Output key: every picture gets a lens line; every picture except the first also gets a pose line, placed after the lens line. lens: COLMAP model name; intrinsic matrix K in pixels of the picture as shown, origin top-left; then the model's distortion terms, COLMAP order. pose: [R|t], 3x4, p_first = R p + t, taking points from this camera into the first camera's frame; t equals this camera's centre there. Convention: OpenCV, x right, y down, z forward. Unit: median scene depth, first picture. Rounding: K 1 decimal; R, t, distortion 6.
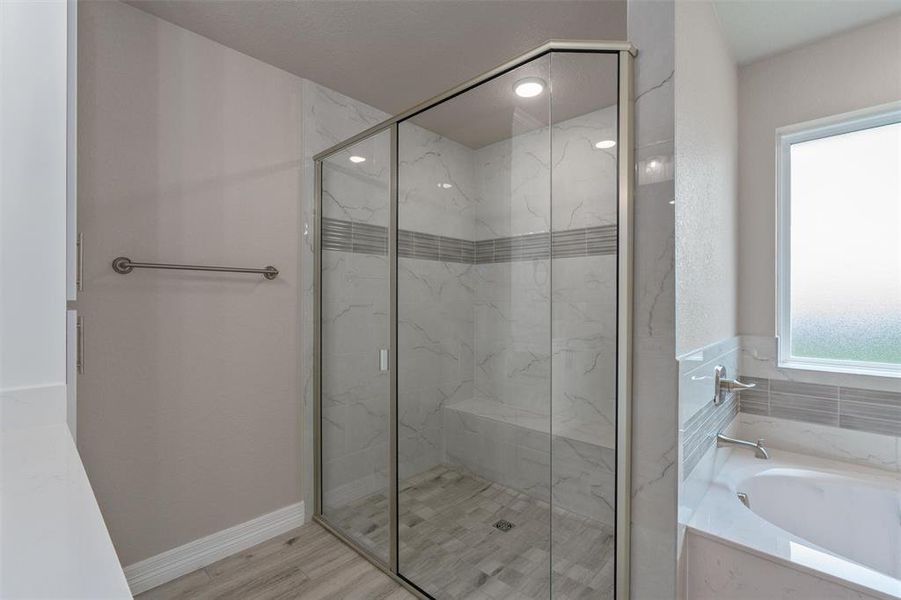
lens RADIAL K [[407.8, 0, 455.9], [0, 407.8, 298.7], [0, 0, 1]] dist [-0.011454, 0.000843]
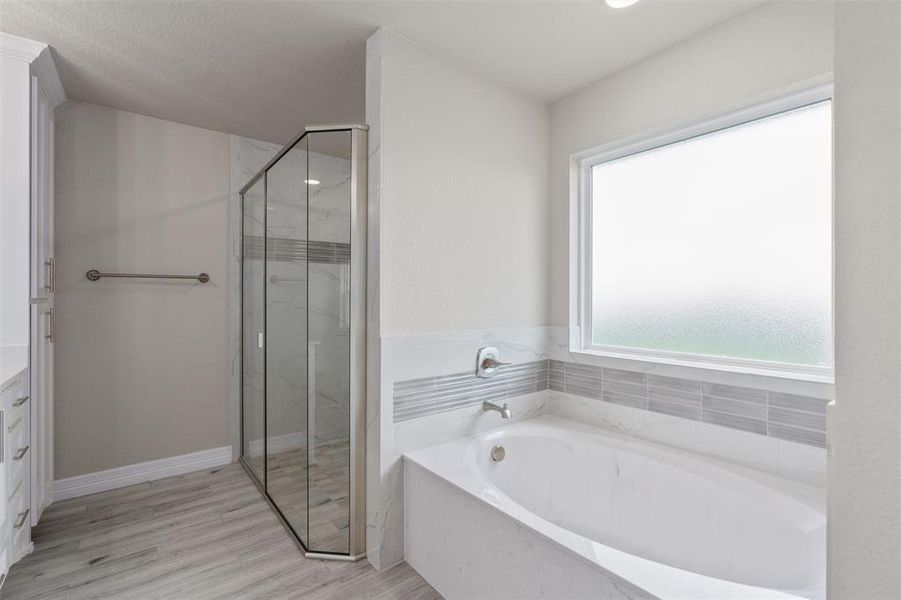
lens RADIAL K [[407.8, 0, 446.2], [0, 407.8, 295.3], [0, 0, 1]] dist [-0.011454, 0.000843]
pose [[0.988432, -0.003890, -0.151616, 0.613242], [0.003756, 0.999992, -0.001172, -0.000152], [0.151619, 0.000589, 0.988439, -0.262259]]
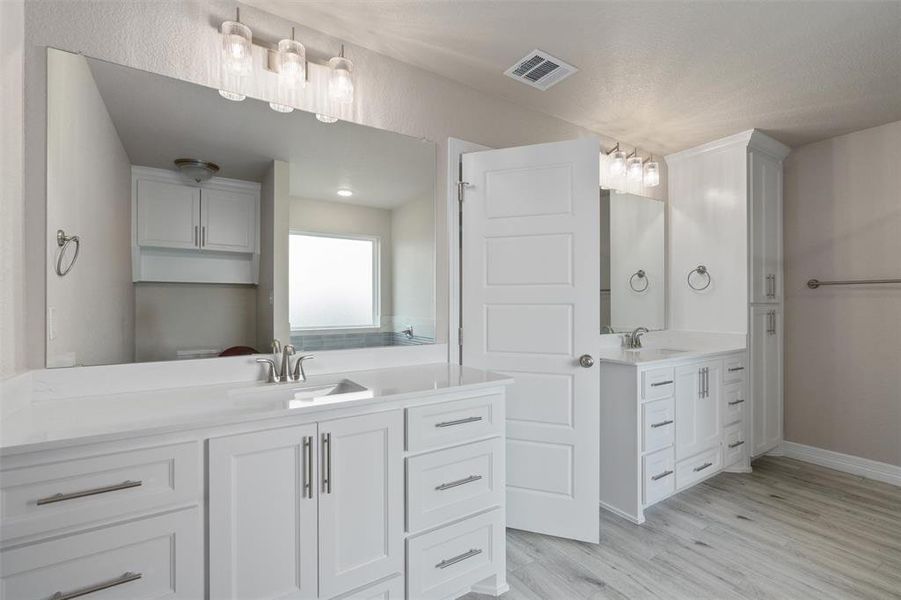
lens RADIAL K [[407.8, 0, 454.9], [0, 407.8, 299.2], [0, 0, 1]] dist [-0.011454, 0.000843]
pose [[-0.237286, -0.010260, -0.971386, 1.149091], [0.003115, 0.999931, -0.011323, 0.002588], [0.971435, -0.005713, -0.237238, -0.134129]]
